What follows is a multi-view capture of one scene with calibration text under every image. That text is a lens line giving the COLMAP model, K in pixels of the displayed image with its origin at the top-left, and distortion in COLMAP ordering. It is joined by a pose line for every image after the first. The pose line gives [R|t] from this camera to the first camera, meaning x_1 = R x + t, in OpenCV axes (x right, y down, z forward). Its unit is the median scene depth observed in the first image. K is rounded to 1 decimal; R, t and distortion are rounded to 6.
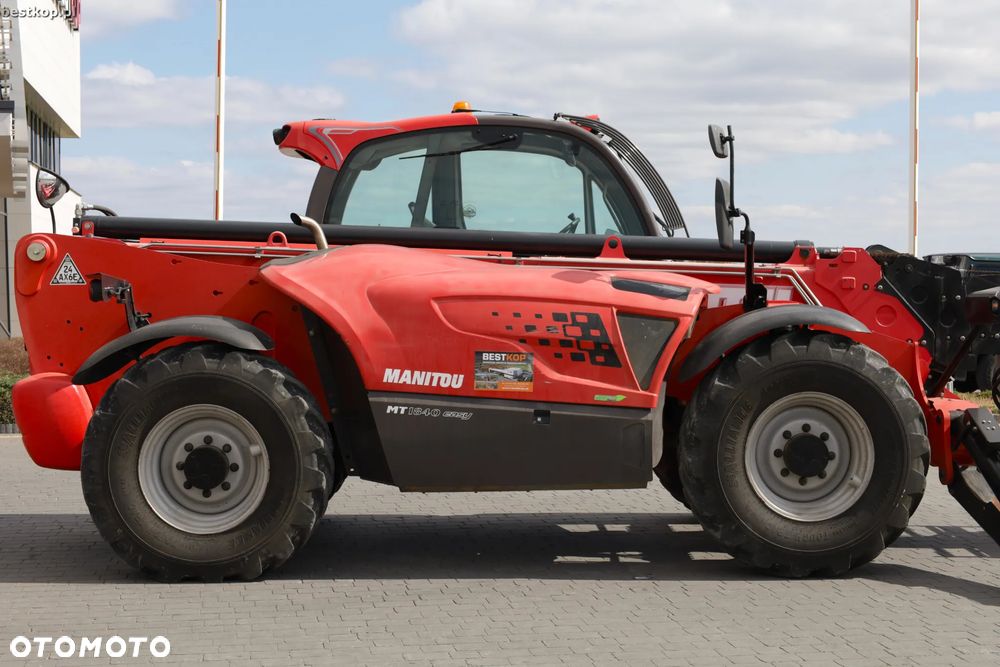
lens RADIAL K [[1708.5, 0, 501.8], [0, 1708.5, 330.0], [0, 0, 1]] dist [-0.010814, 0.000000]
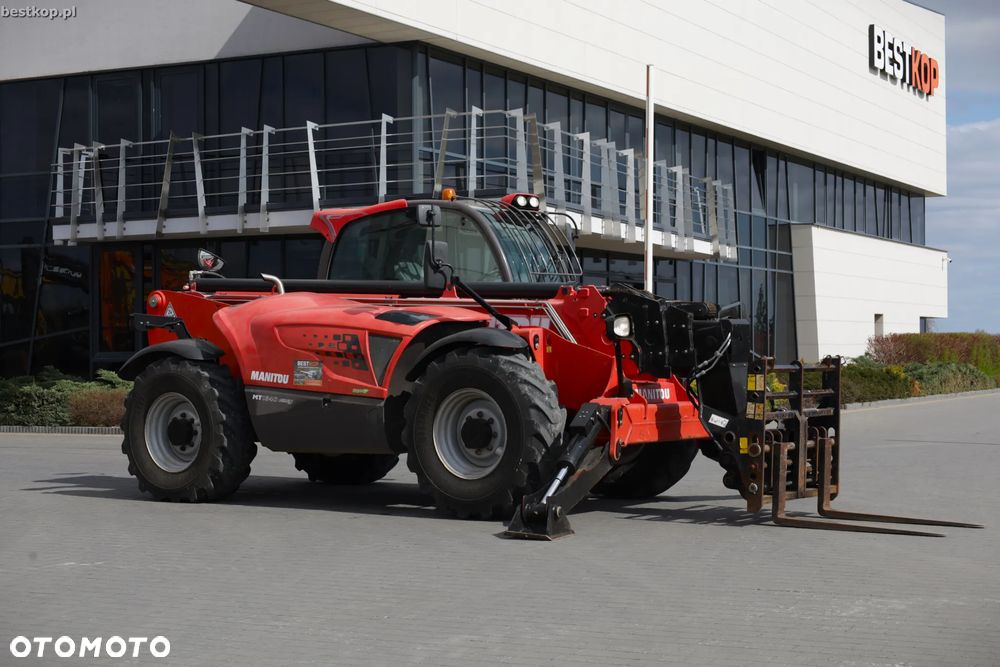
lens RADIAL K [[1769.3, 0, 503.2], [0, 1769.3, 338.0], [0, 0, 1]] dist [0.009348, 0.000000]
pose [[0.800319, -0.008352, -0.599516, 1.088870], [-0.009181, 0.999615, -0.026183, 0.032728], [0.599504, 0.026459, 0.799935, -0.164353]]
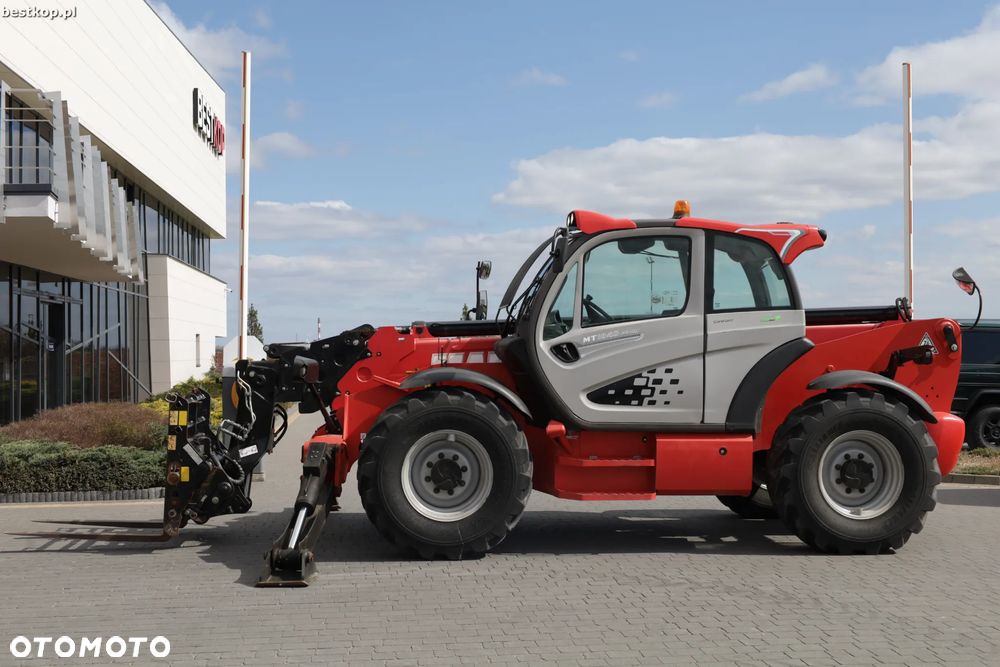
lens RADIAL K [[1211.8, 0, 499.2], [0, 1211.8, 332.9], [0, 0, 1]] dist [0.023116, 0.000000]
pose [[0.998325, -0.007712, -0.057346, 0.071949], [0.005610, 0.999310, -0.036722, -0.031990], [0.057590, 0.036339, 0.997679, 0.564776]]
